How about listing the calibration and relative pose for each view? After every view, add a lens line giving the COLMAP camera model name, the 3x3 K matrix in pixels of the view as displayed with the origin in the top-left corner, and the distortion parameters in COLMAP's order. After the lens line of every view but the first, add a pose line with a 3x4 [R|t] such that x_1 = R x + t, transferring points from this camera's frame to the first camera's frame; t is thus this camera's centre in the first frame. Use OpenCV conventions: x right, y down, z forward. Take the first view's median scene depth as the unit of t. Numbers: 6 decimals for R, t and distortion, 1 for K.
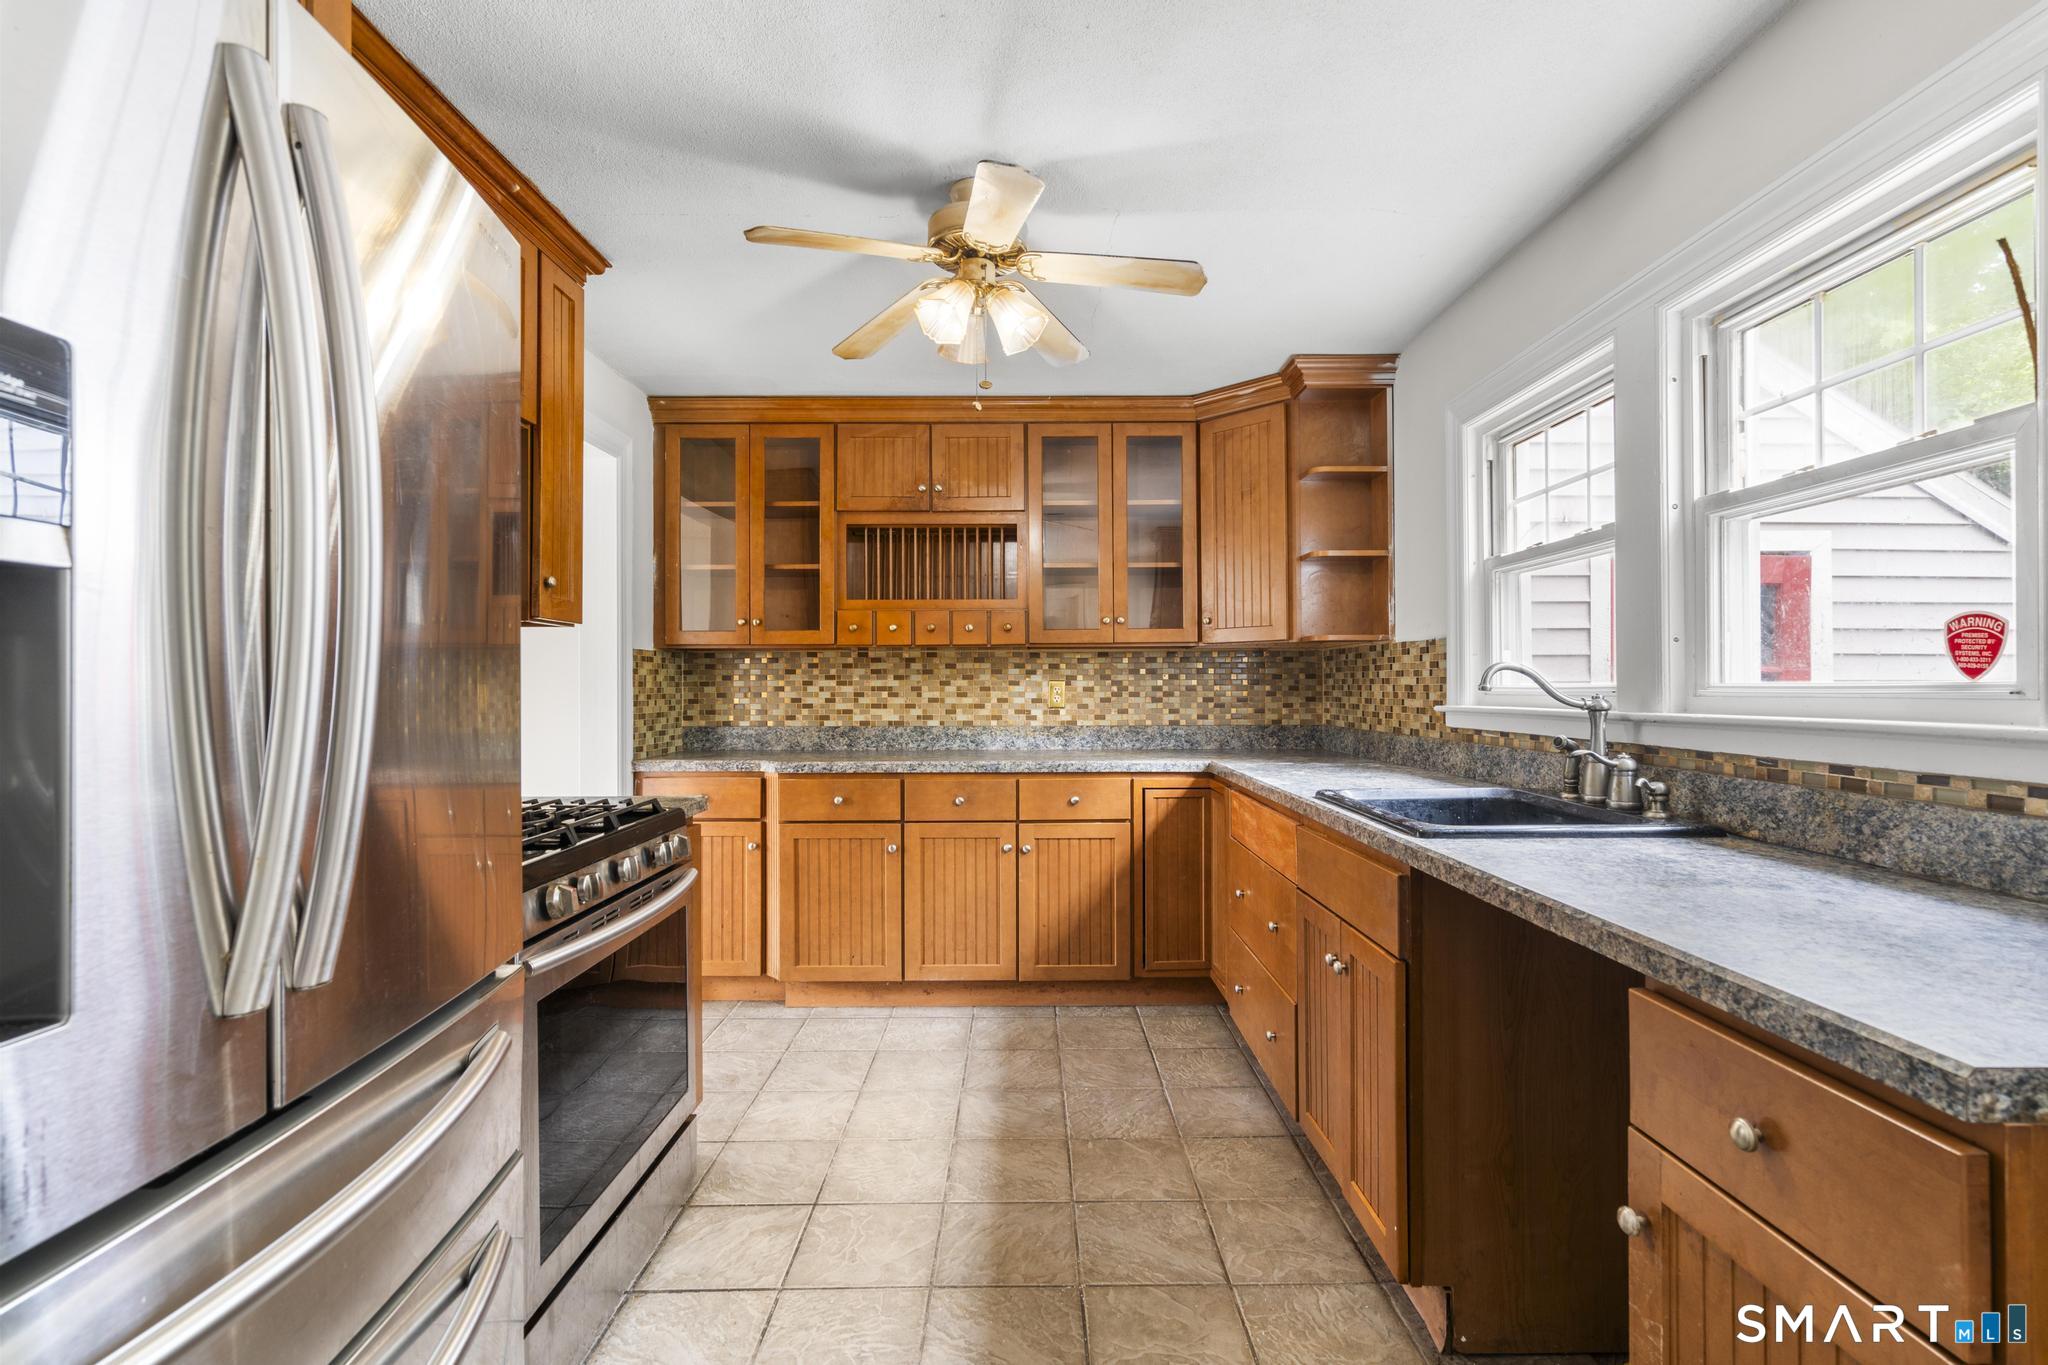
lens RADIAL K [[949.3, 0, 1024.0], [0, 949.3, 682.5], [0, 0, 1]] dist [0.020550, 0.000119]
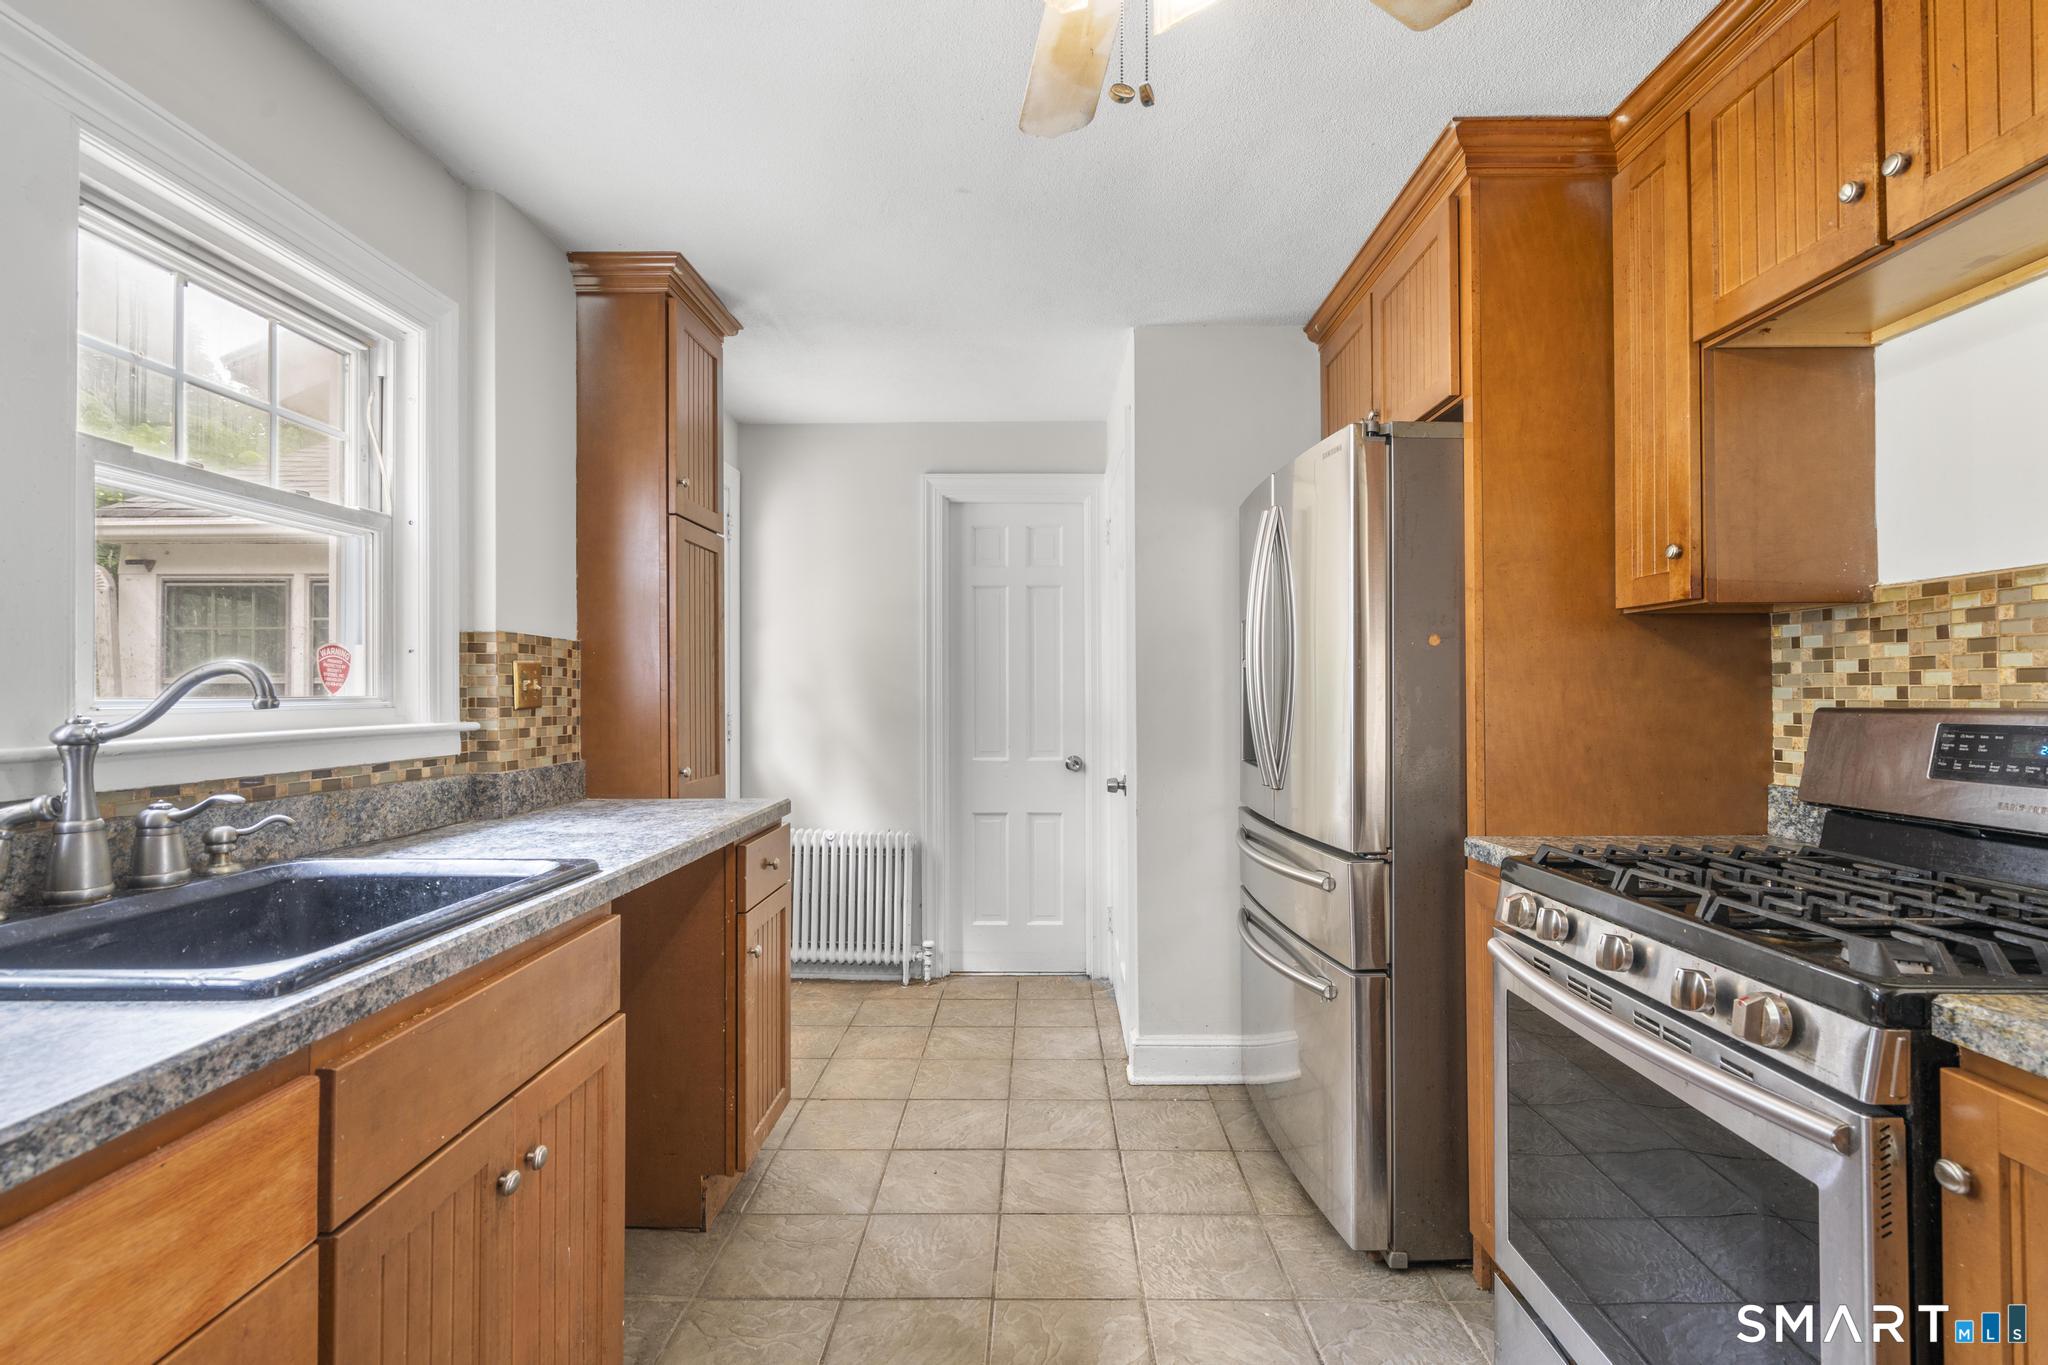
lens RADIAL K [[949.3, 0, 1024.0], [0, 949.3, 682.5], [0, 0, 1]] dist [0.020550, 0.000119]
pose [[-0.999784, 0.007858, 0.019248, 0.006545], [0.007611, 0.999888, -0.012871, 0.004945], [-0.019347, -0.012722, -0.999732, 2.188970]]
